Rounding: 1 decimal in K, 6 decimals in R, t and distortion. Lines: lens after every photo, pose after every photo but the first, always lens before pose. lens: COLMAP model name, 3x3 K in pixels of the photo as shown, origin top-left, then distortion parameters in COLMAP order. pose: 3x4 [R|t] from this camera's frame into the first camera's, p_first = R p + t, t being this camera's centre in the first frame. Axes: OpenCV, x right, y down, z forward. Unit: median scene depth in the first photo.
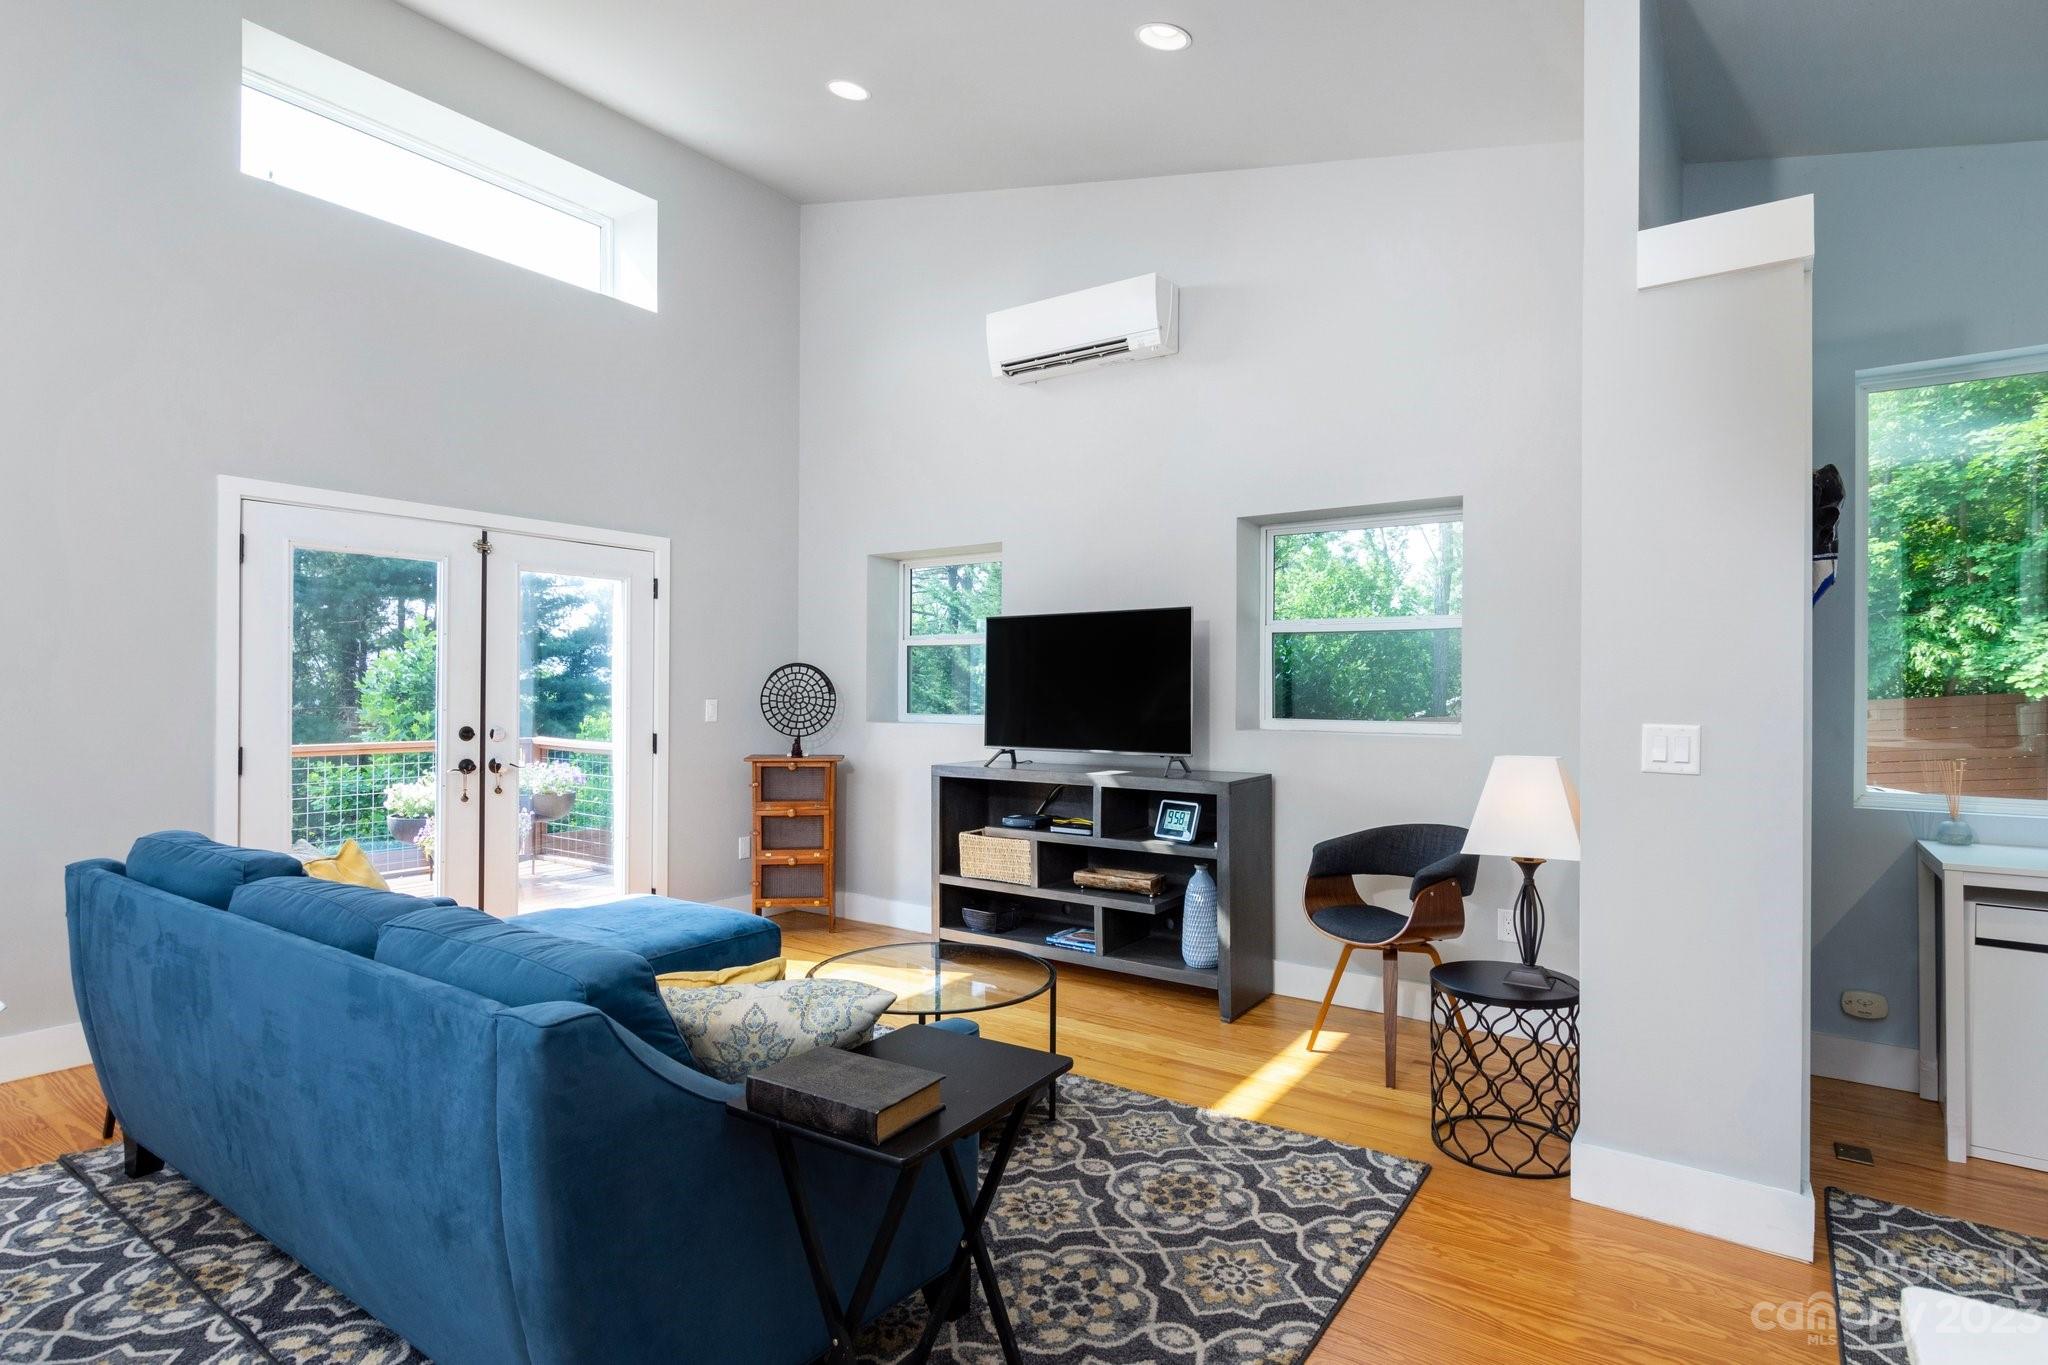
lens RADIAL K [[1031.5, 0, 1021.0], [0, 1031.5, 689.5], [0, 0, 1]] dist [-0.007242, -0.002105]
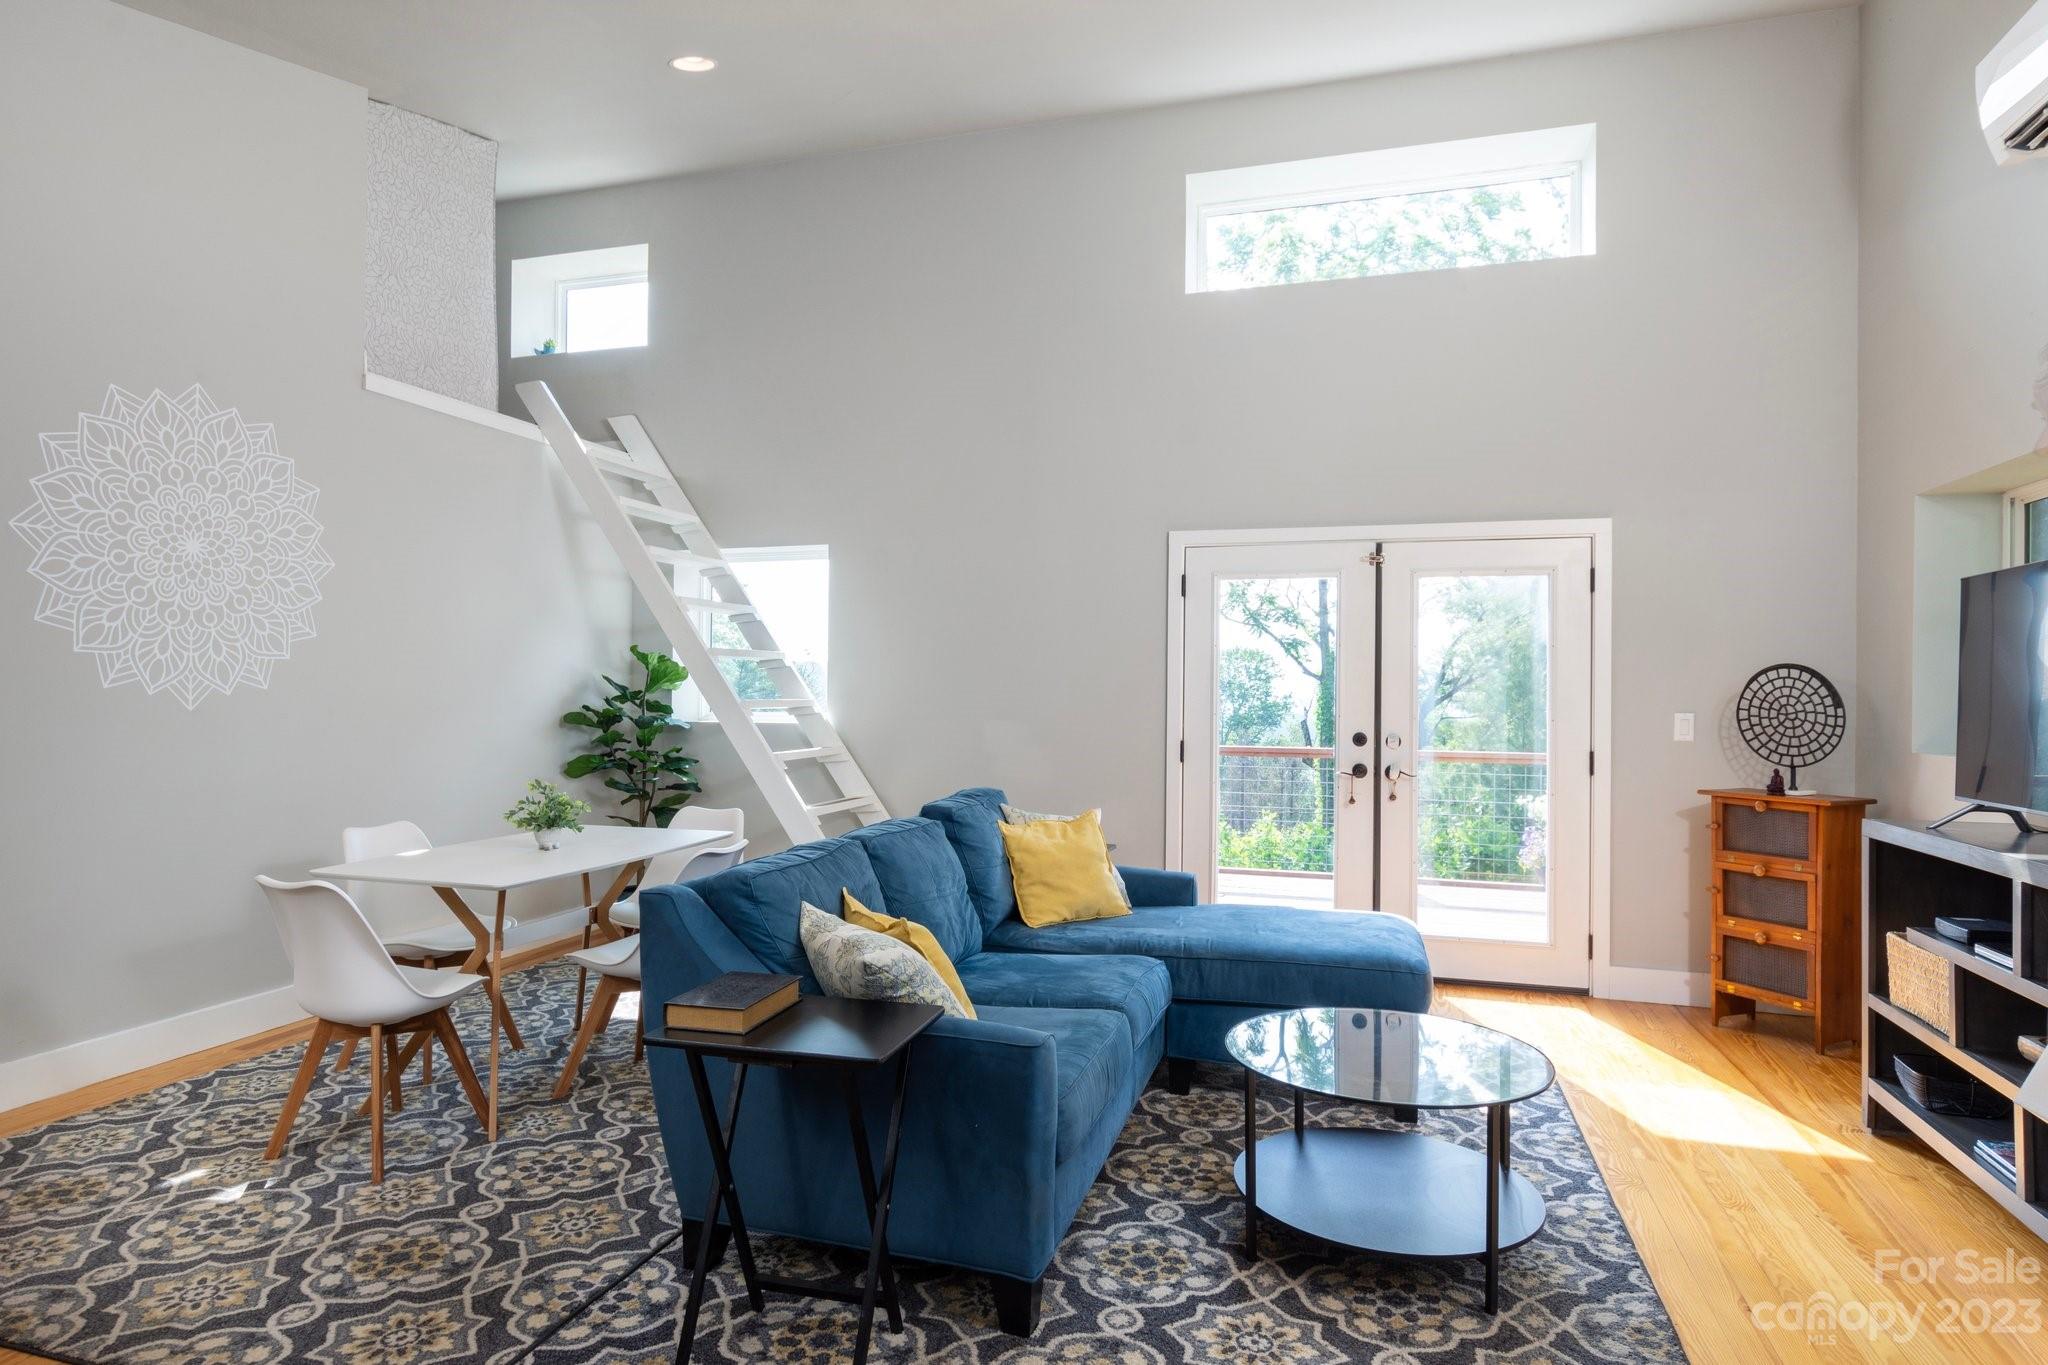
lens RADIAL K [[1147.7, 0, 1024.2], [0, 1147.7, 684.0], [0, 0, 1]] dist [-0.014087, 0.007116]
pose [[0.300573, -0.008029, -0.953725, 0.381971], [-0.009529, 0.999889, -0.011421, 0.002479], [0.953711, 0.012521, 0.300464, 0.260803]]
